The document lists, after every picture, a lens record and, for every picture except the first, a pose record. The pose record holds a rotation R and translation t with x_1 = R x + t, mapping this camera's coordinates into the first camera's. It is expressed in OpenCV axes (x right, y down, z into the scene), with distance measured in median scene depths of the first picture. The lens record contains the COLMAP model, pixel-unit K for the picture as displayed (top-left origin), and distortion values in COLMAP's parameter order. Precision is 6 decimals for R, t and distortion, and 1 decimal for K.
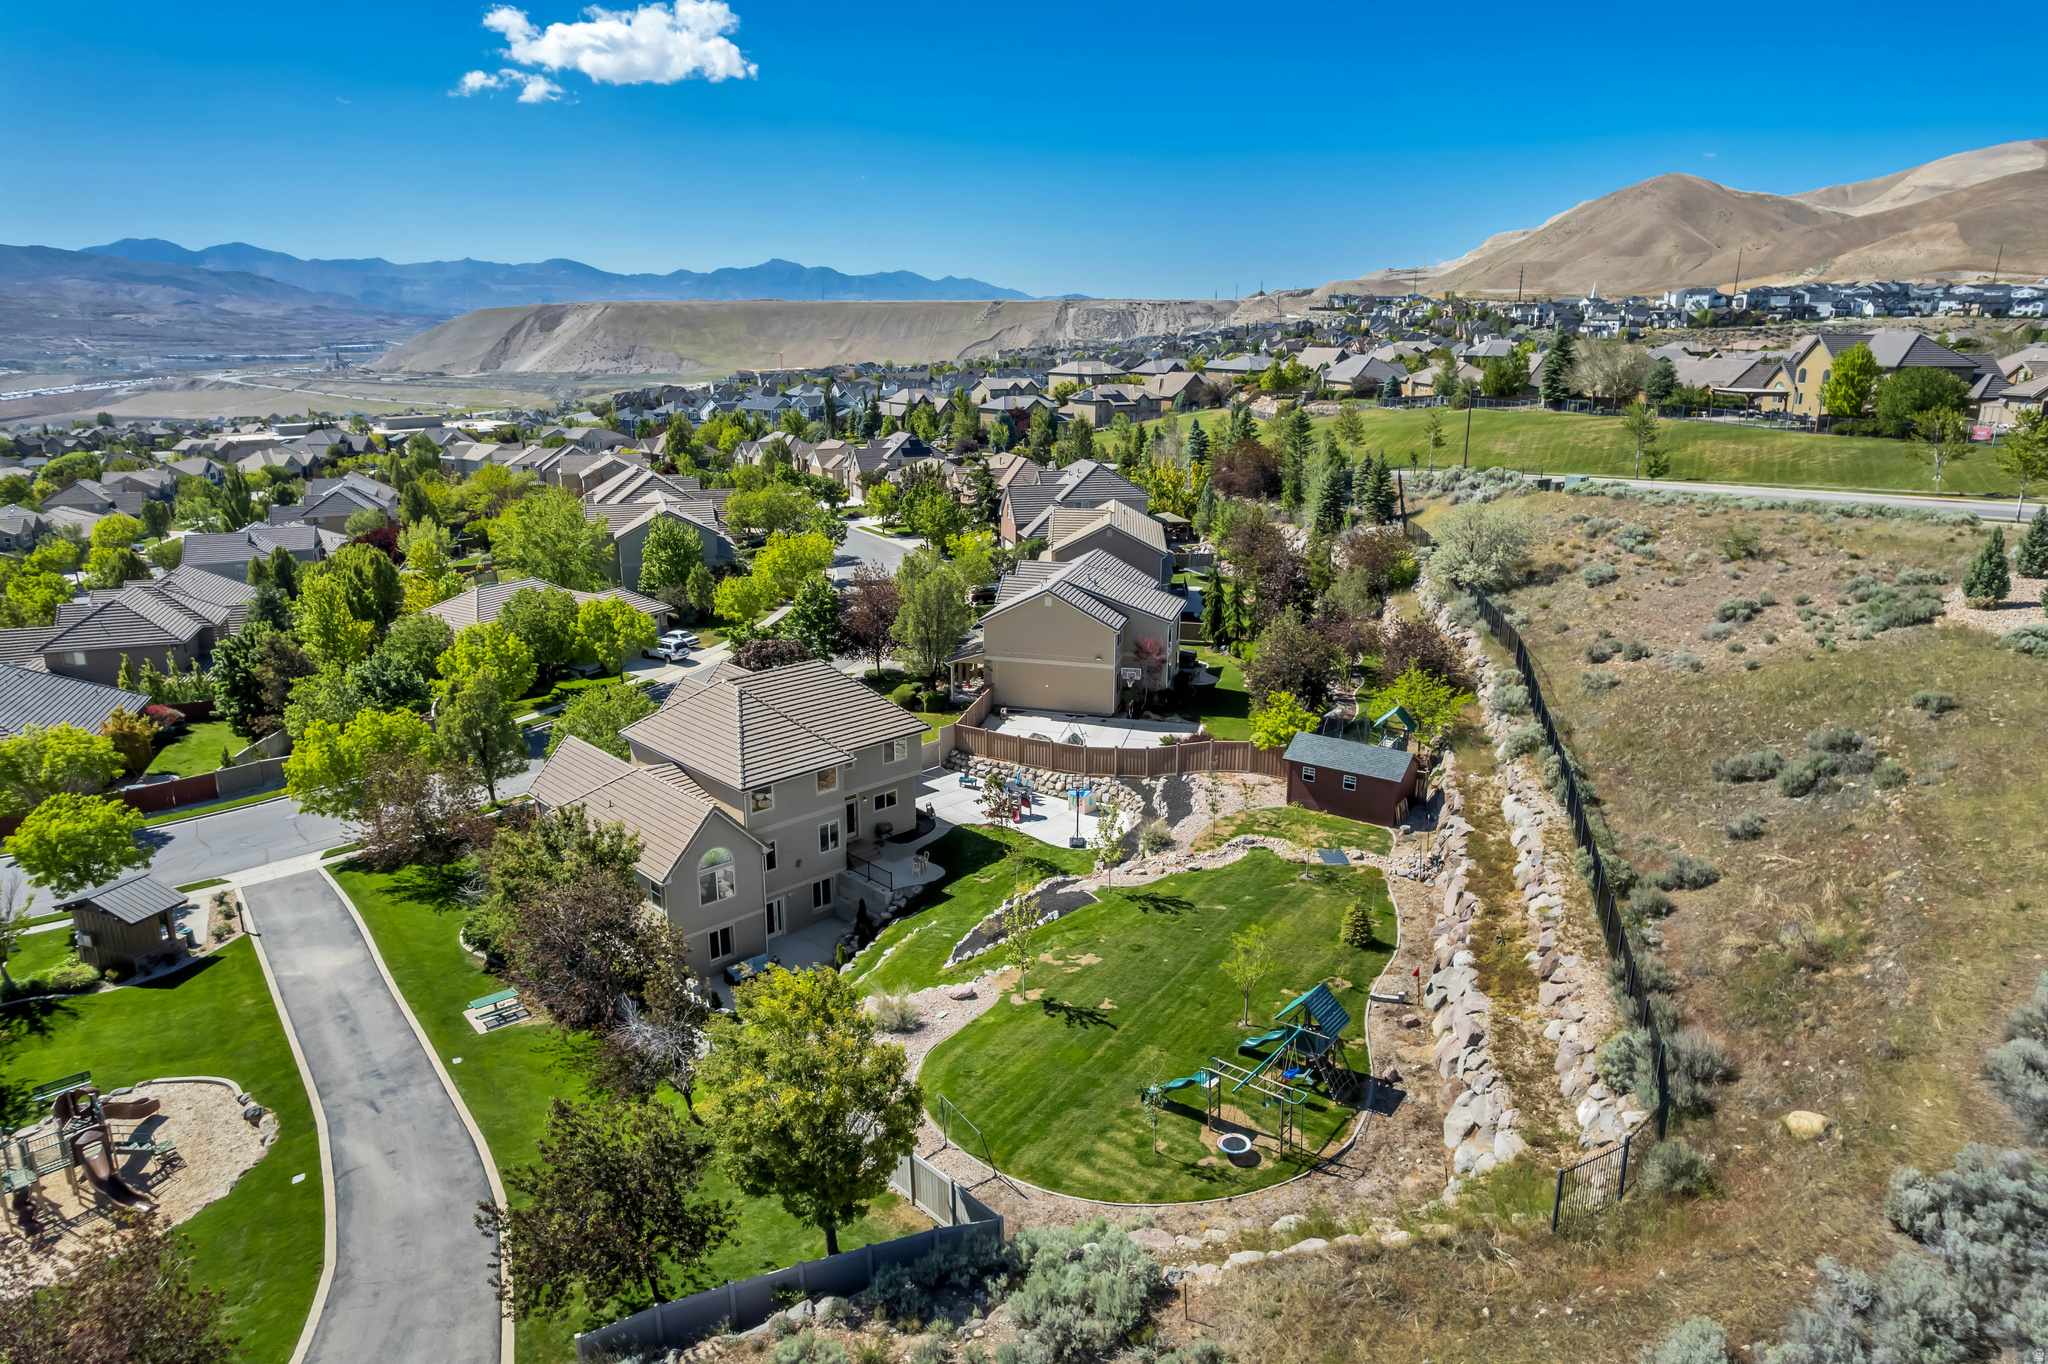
lens RADIAL K [[1308.1, 0, 1032.6], [0, 1308.1, 679.6], [0, 0, 1]] dist [-0.078497, 0.069871]
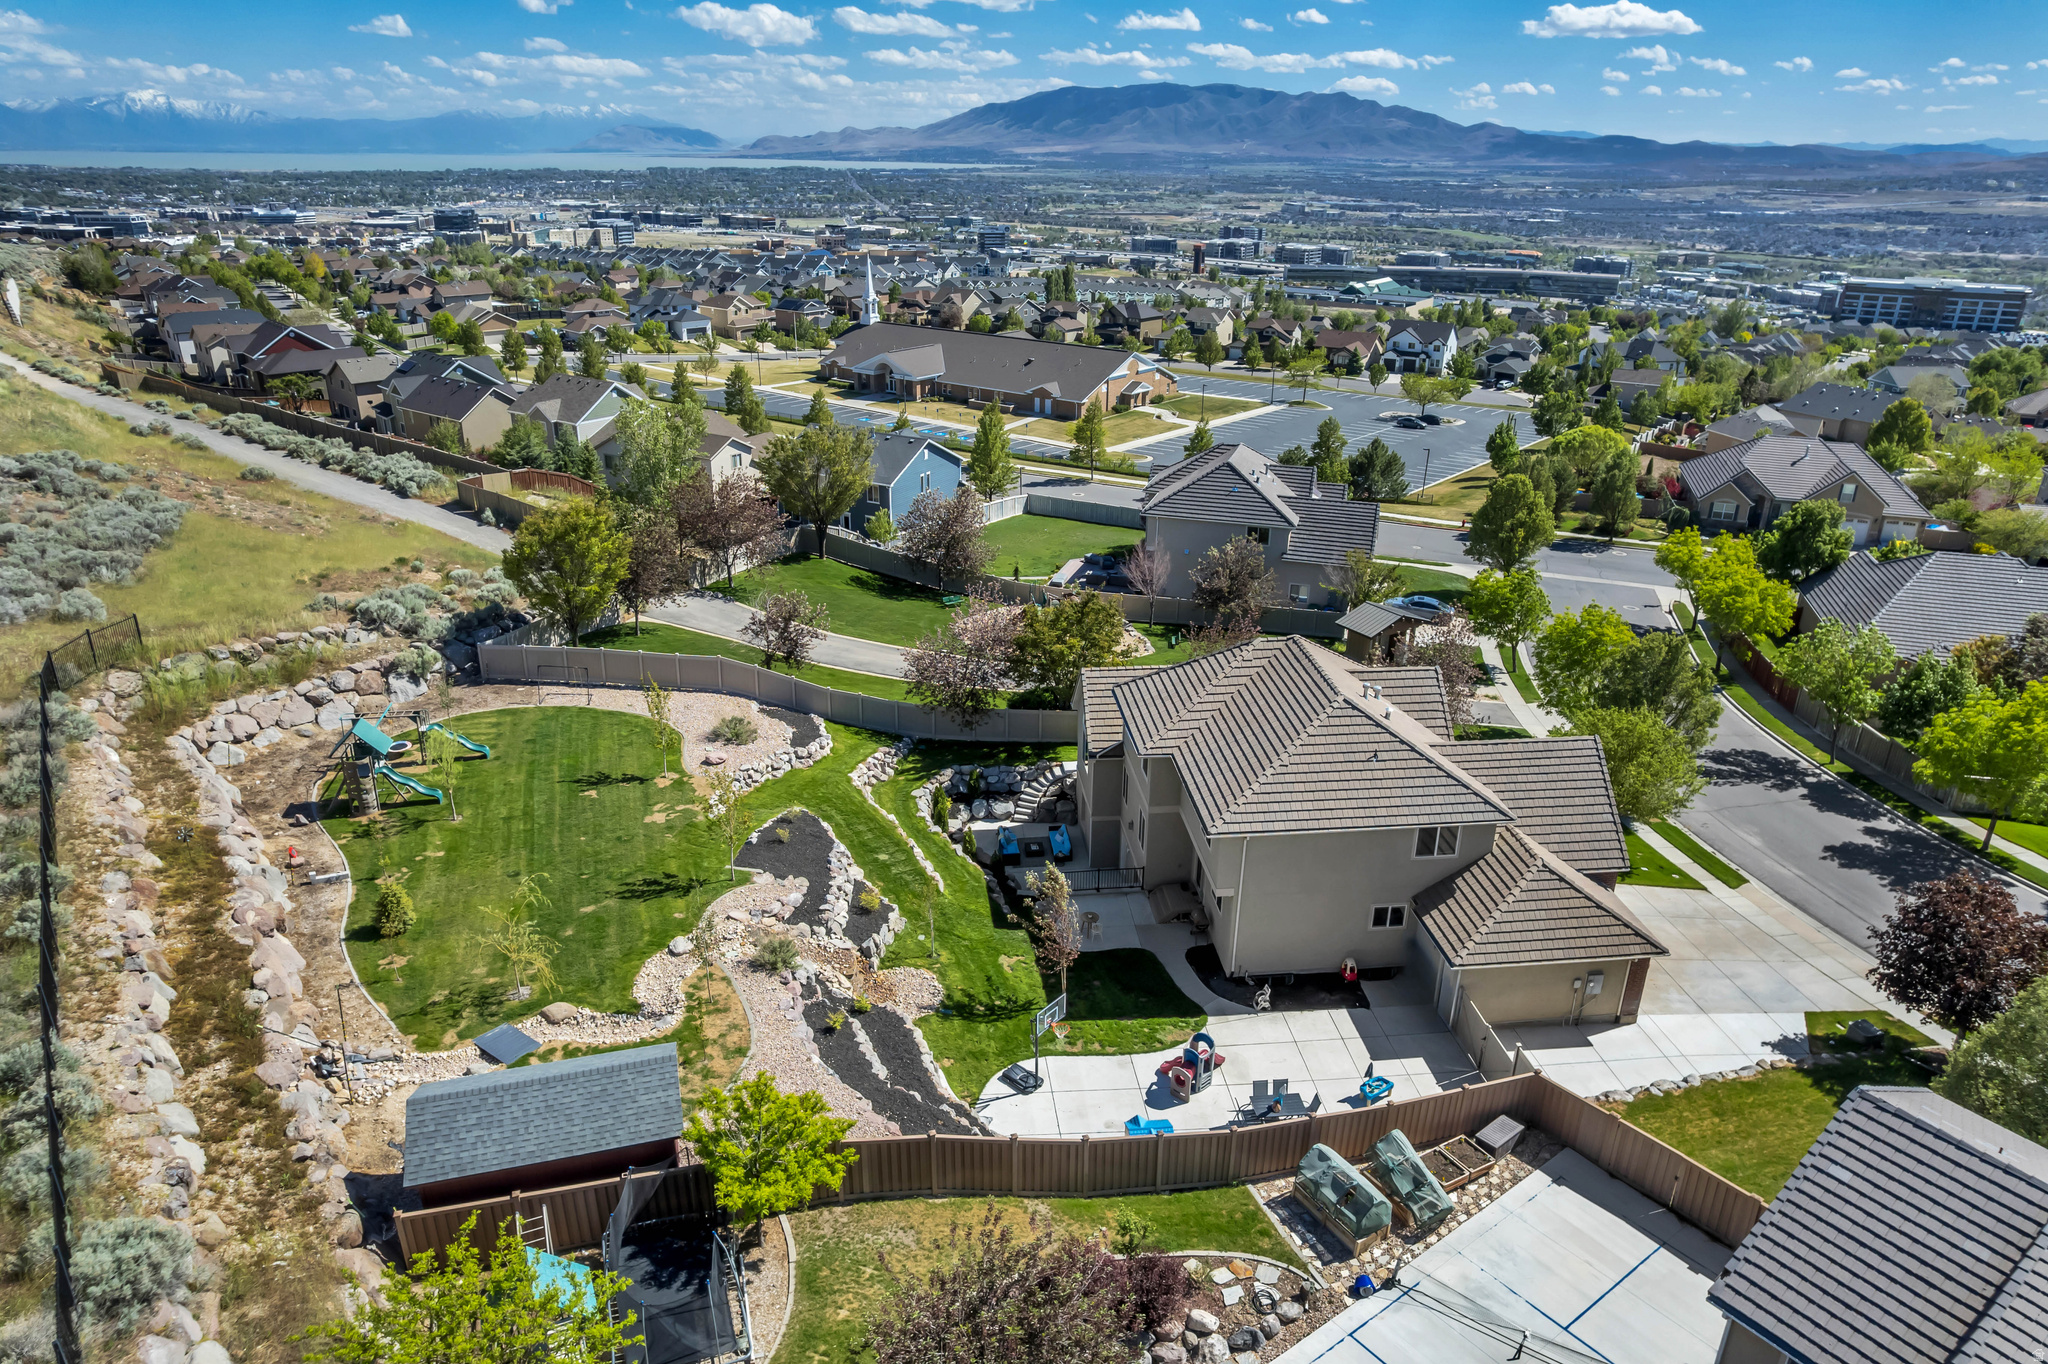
lens RADIAL K [[1308.1, 0, 1033.5], [0, 1308.1, 682.0], [0, 0, 1]] dist [-0.078497, 0.069871]
pose [[-0.624459, 0.289350, -0.725484, 0.305963], [-0.223671, 0.823700, 0.521047, -0.247794], [0.748346, 0.487642, -0.449647, 0.897328]]
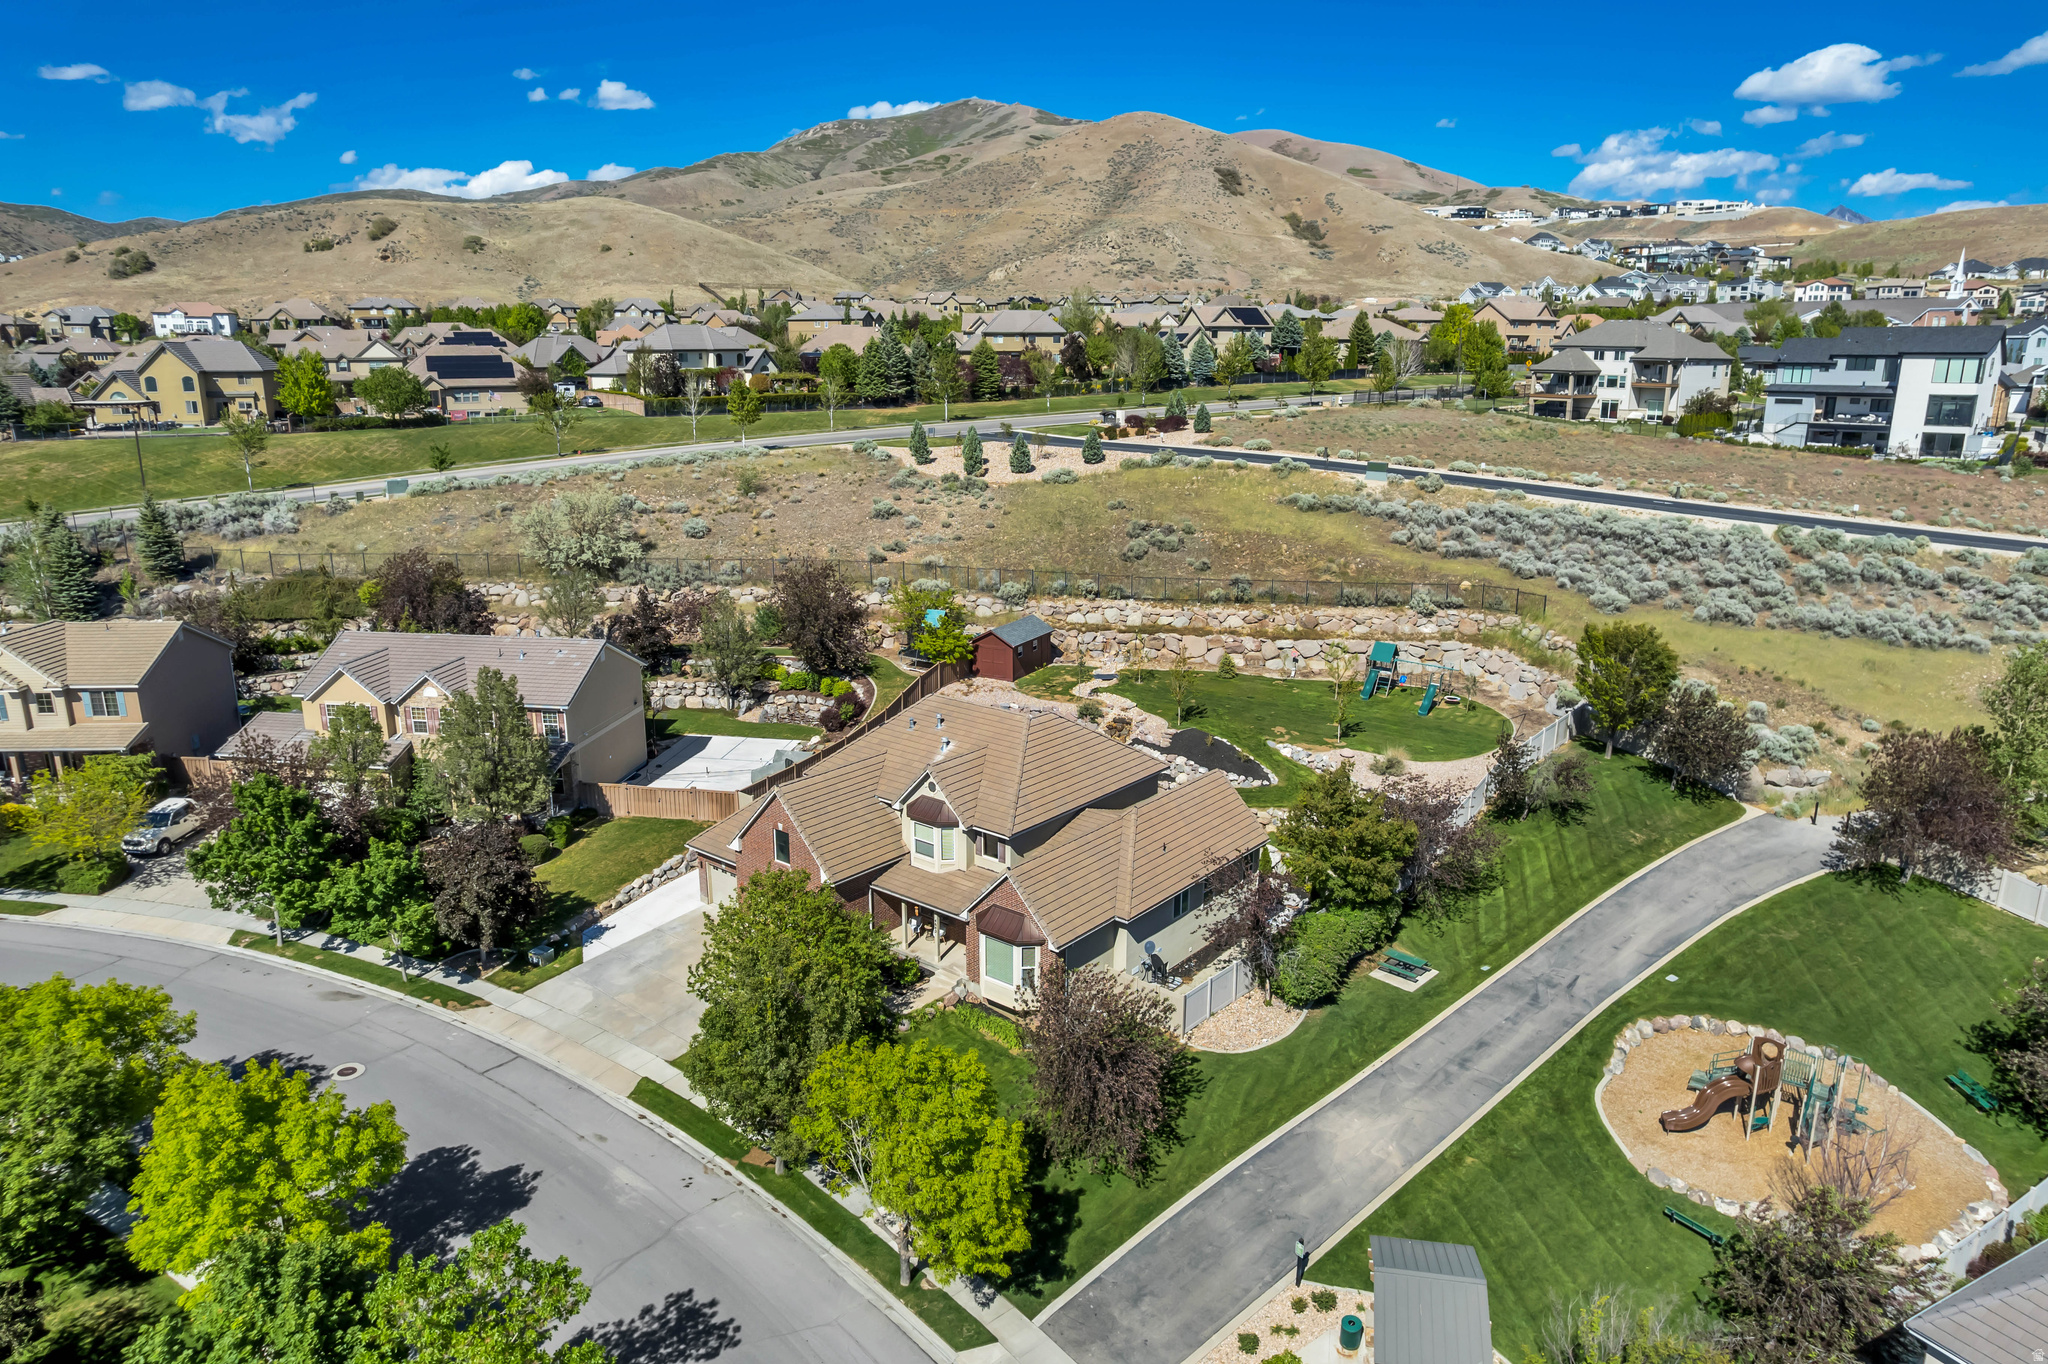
lens RADIAL K [[1308.1, 0, 1034.1], [0, 1308.1, 684.5], [0, 0, 1]] dist [-0.078497, 0.069871]
pose [[-0.110560, -0.255842, 0.960376, -0.779244], [0.266436, 0.923300, 0.276638, -0.189336], [-0.957491, 0.286464, -0.033915, 0.736715]]
